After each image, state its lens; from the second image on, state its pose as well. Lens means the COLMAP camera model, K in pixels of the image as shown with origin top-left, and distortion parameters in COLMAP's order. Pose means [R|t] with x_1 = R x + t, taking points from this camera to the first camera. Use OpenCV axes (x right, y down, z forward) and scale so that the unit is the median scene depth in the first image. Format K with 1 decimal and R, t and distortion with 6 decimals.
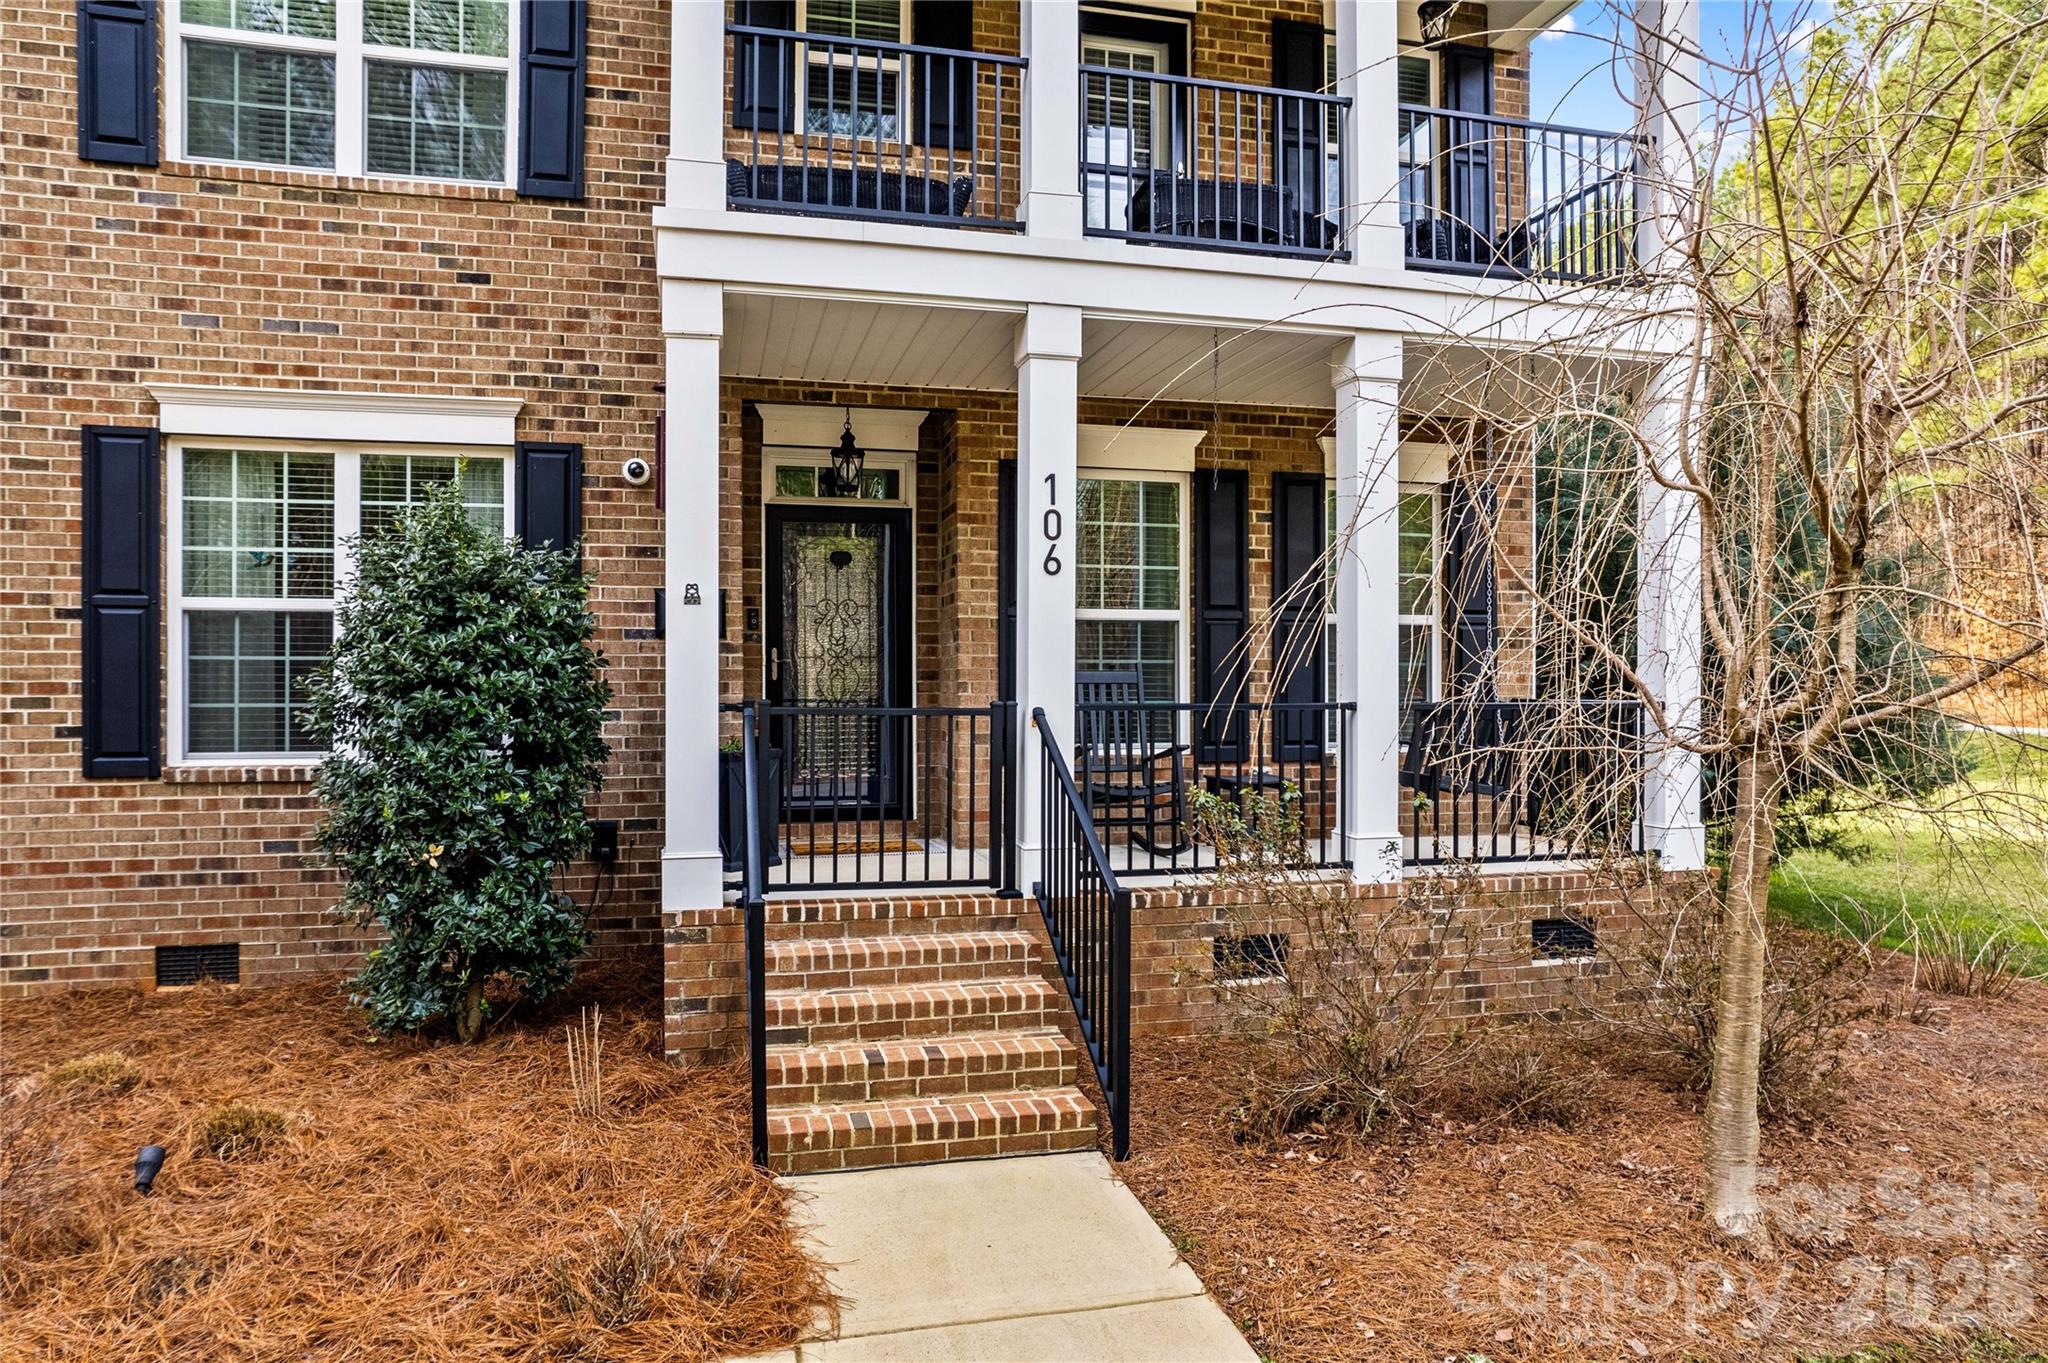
lens RADIAL K [[1312.1, 0, 1018.4], [0, 1312.1, 687.7], [0, 0, 1]] dist [0.000404, 0.004654]
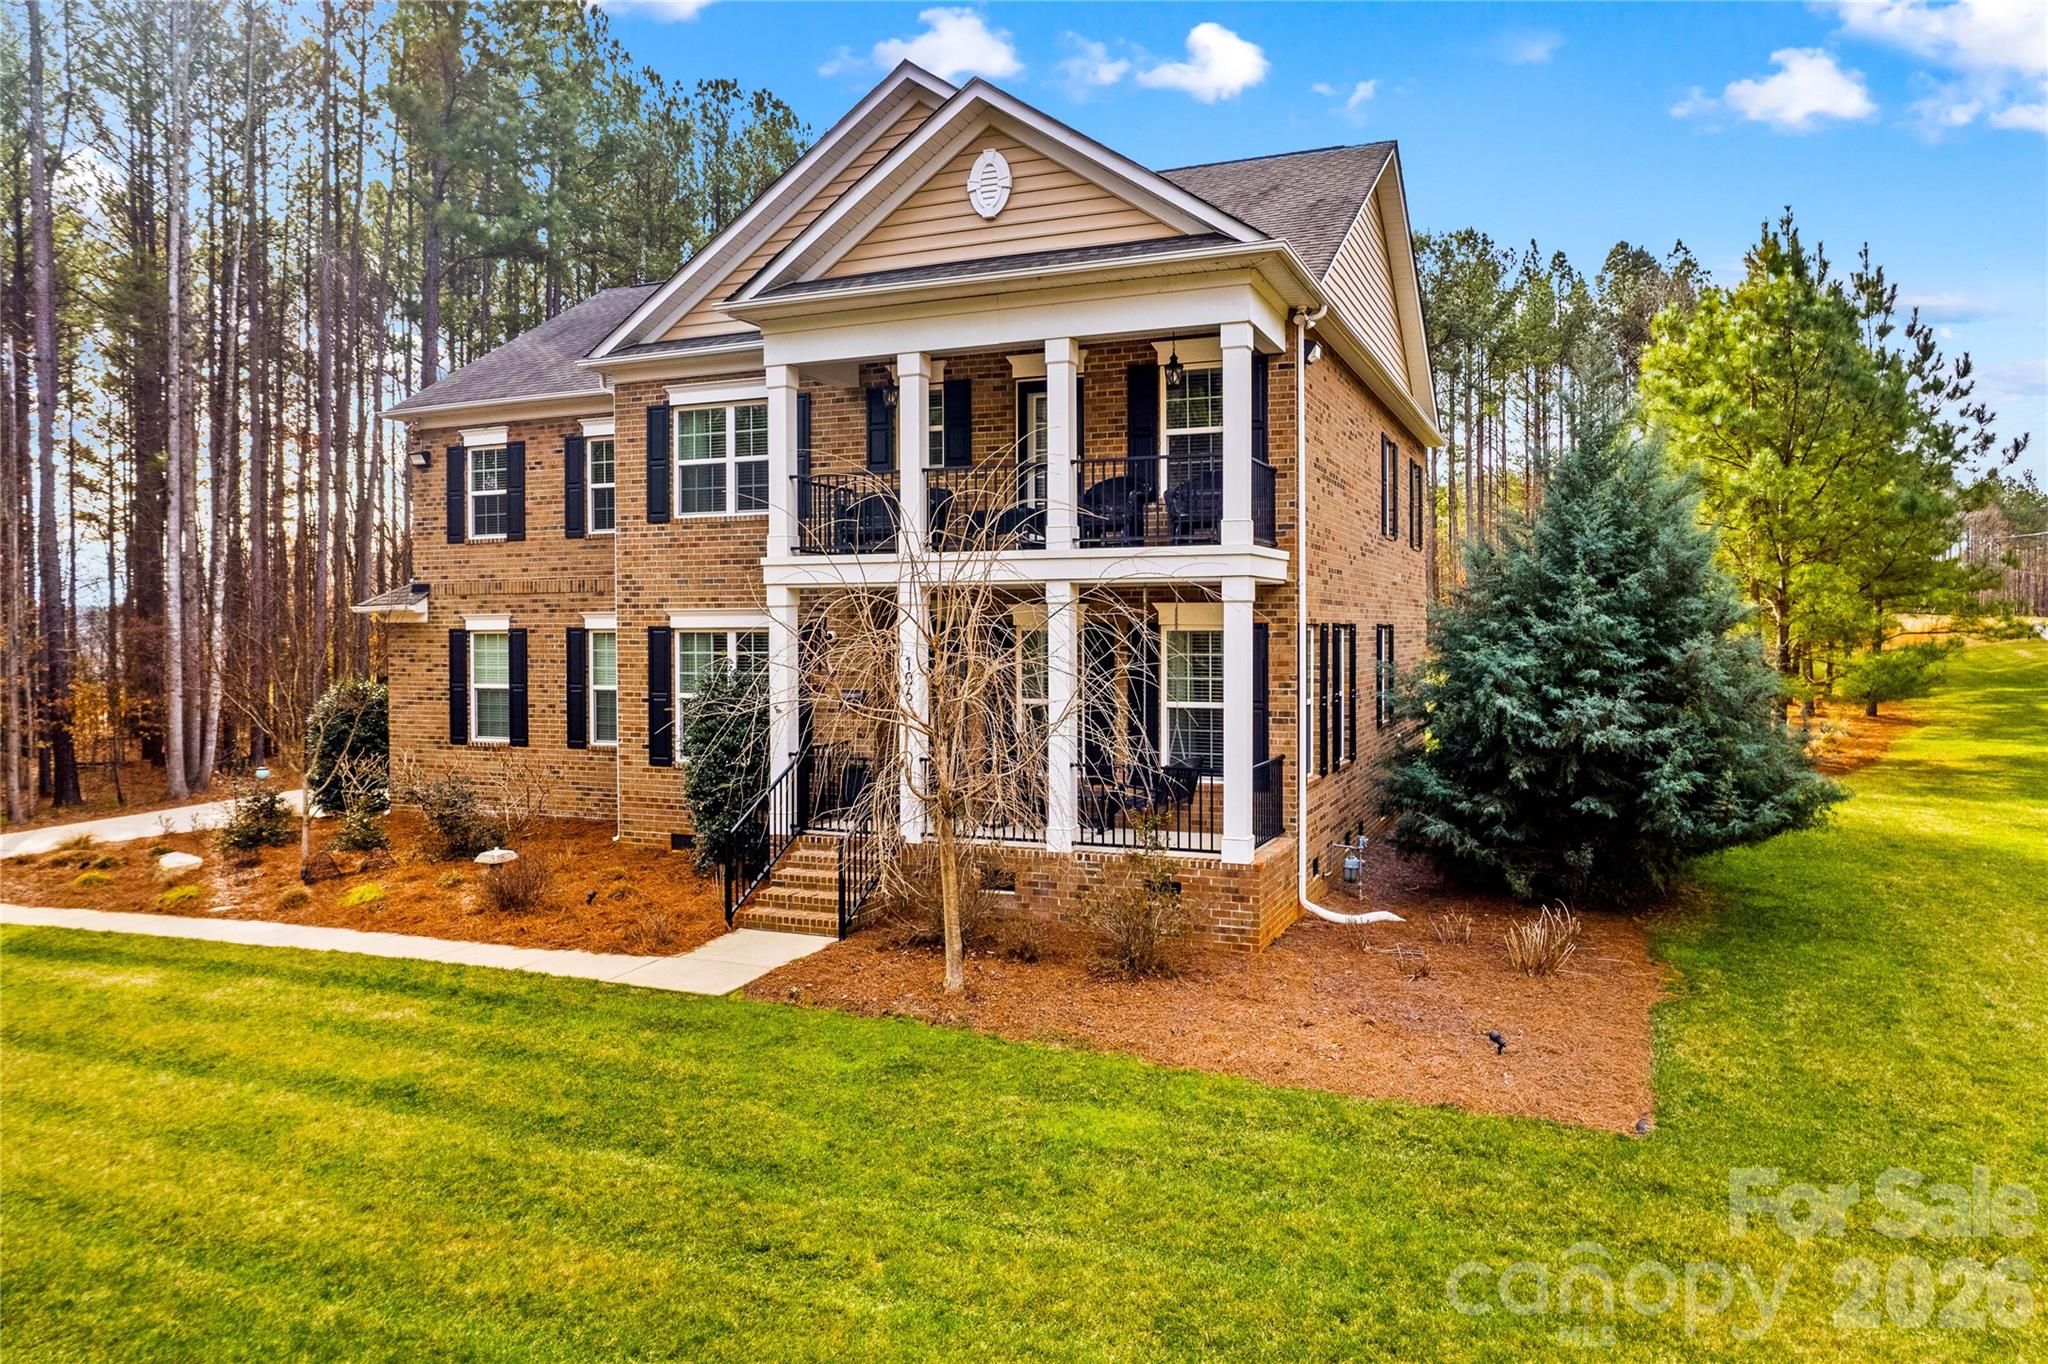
lens RADIAL K [[1312.1, 0, 1018.6], [0, 1312.1, 684.0], [0, 0, 1]] dist [0.000404, 0.004654]
pose [[0.806688, 0.014888, -0.590790, 1.333869], [-0.004344, 0.999805, 0.019264, -0.136841], [0.590961, -0.012974, 0.806596, -0.610918]]
